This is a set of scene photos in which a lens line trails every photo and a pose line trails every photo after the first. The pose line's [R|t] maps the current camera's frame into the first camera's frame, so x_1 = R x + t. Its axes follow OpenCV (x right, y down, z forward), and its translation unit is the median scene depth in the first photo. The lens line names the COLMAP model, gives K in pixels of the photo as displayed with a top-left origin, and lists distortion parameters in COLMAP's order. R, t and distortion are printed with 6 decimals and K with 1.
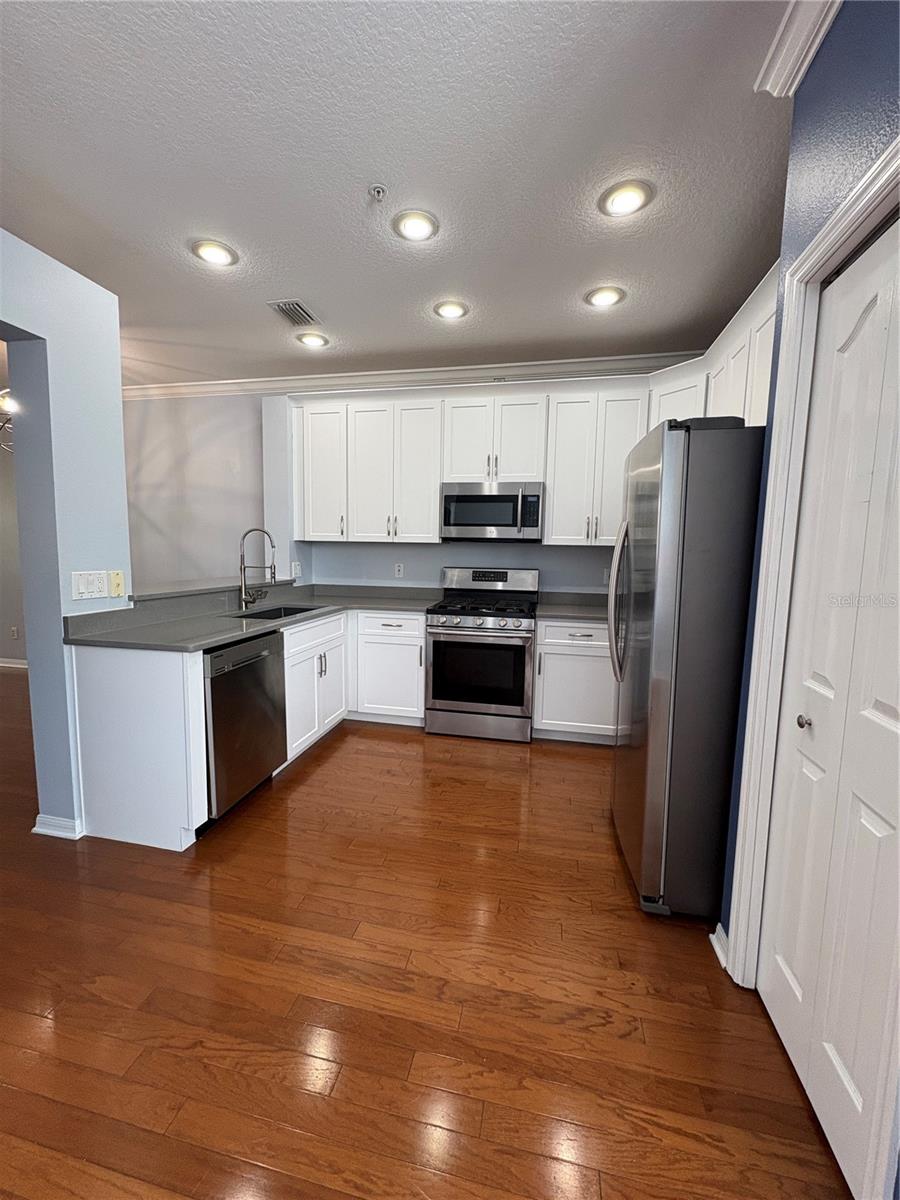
lens RADIAL K [[477.1, 0, 450.0], [0, 477.1, 598.9], [0, 0, 1]] dist [-0.000389, 0.000208]
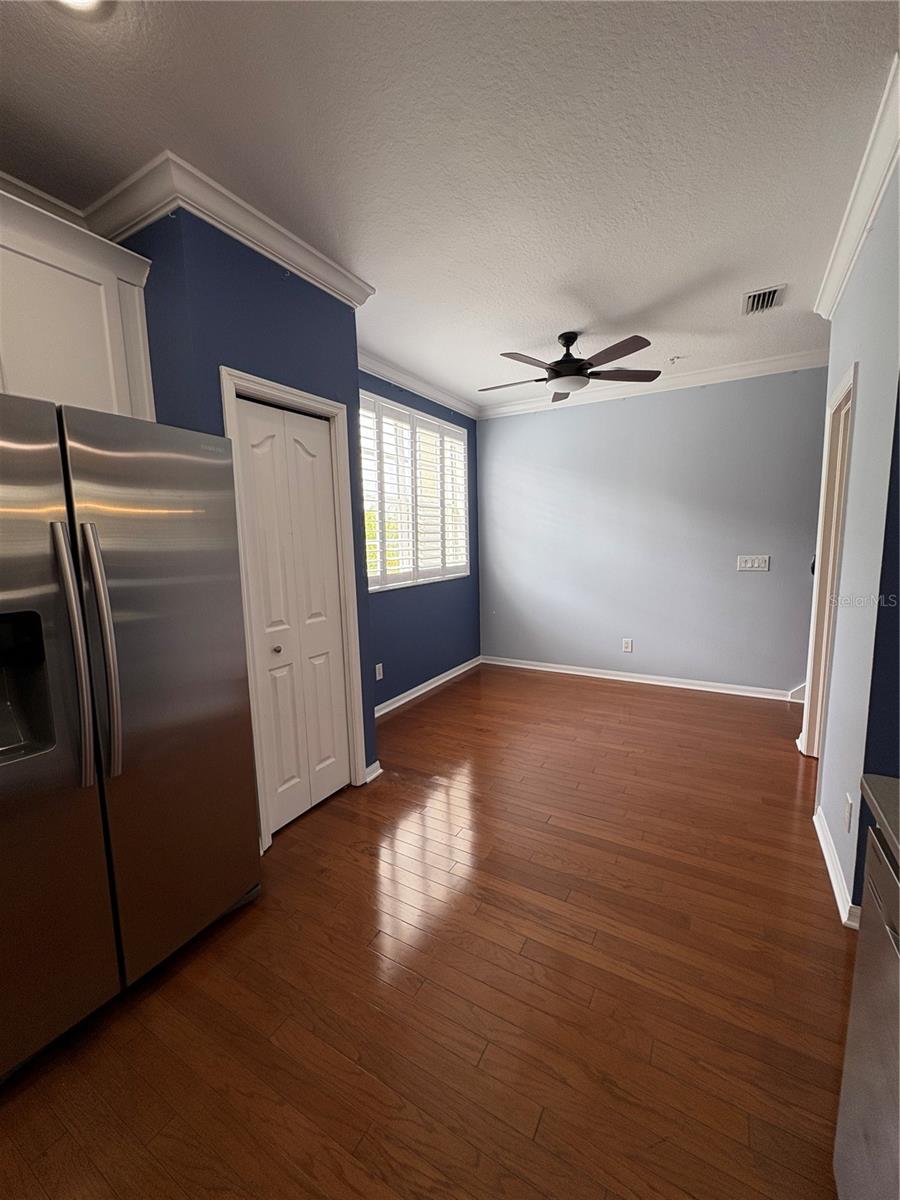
lens RADIAL K [[477.1, 0, 450.0], [0, 477.1, 598.9], [0, 0, 1]] dist [-0.000389, 0.000208]
pose [[-0.949619, -0.037027, 0.311213, -0.173648], [0.036130, 0.973443, 0.226061, -0.124166], [-0.311318, 0.225916, -0.923062, 0.937463]]
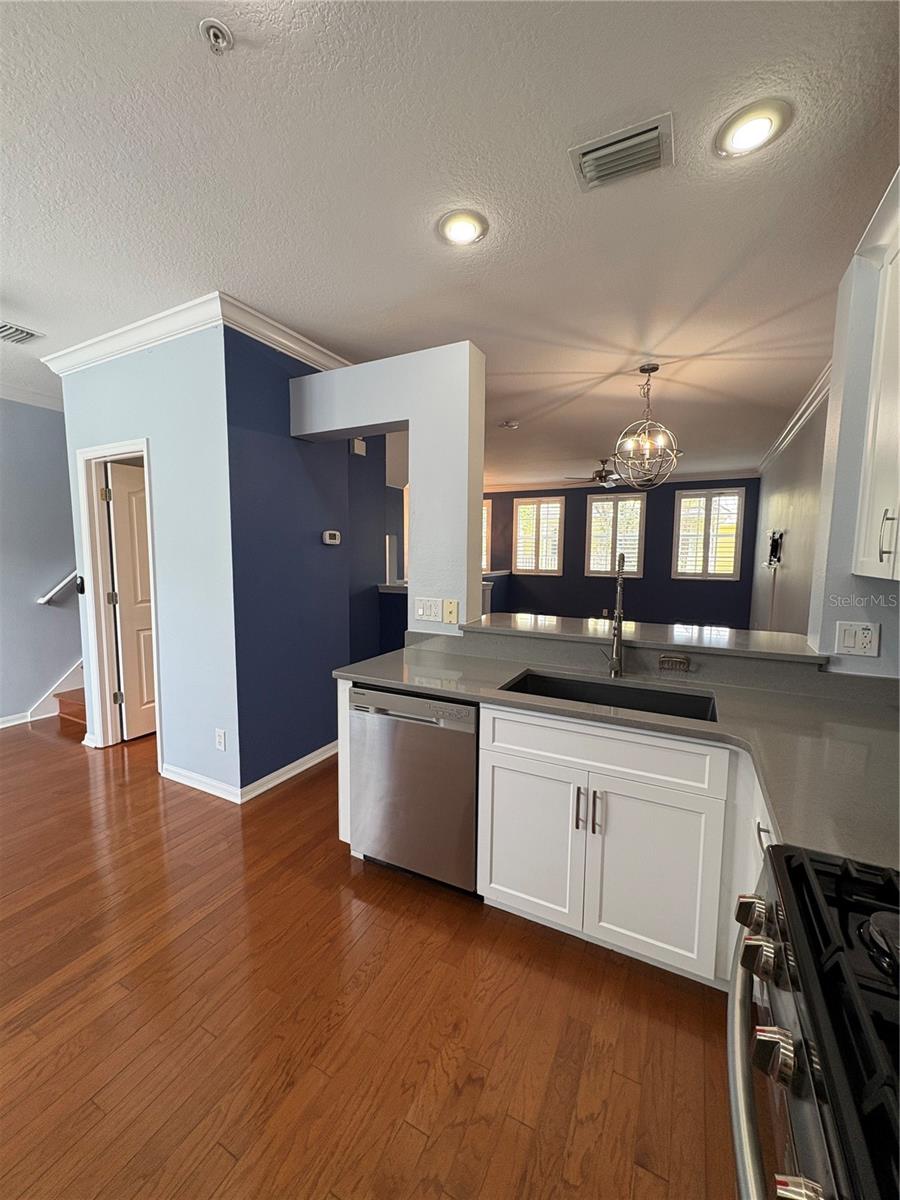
lens RADIAL K [[477.1, 0, 450.0], [0, 477.1, 598.9], [0, 0, 1]] dist [-0.000389, 0.000208]
pose [[-0.265679, 0.076096, -0.961054, 0.254319], [-0.110009, 0.987975, 0.108639, -0.129575], [0.957764, 0.134588, -0.254113, 0.918428]]
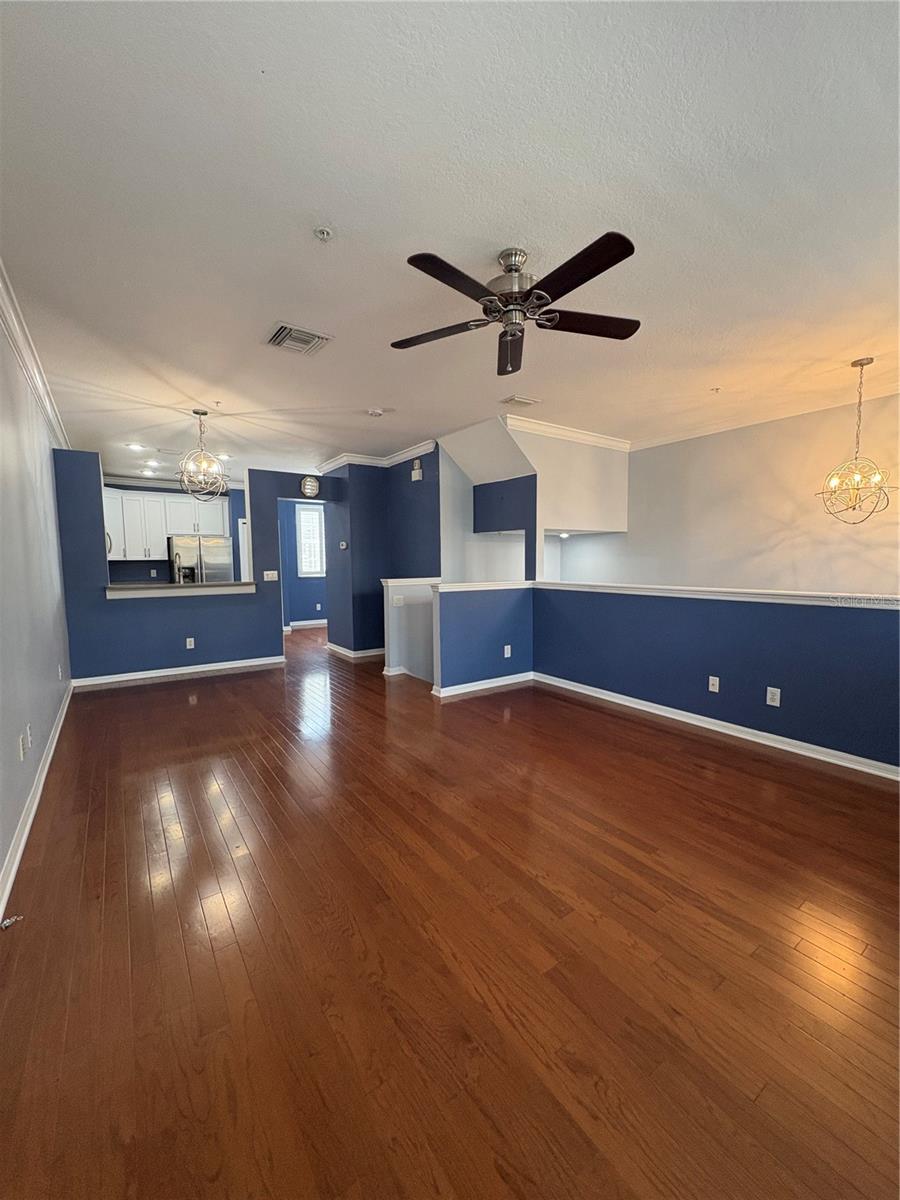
lens RADIAL K [[477.9, 0, 449.8], [0, 477.9, 598.7], [0, 0, 1]] dist [-0.000227, 0.000232]
pose [[-0.730836, -0.064029, 0.679543, -2.431276], [0.066646, 0.984139, 0.164406, -0.202592], [-0.679292, 0.165443, -0.714976, 1.600621]]
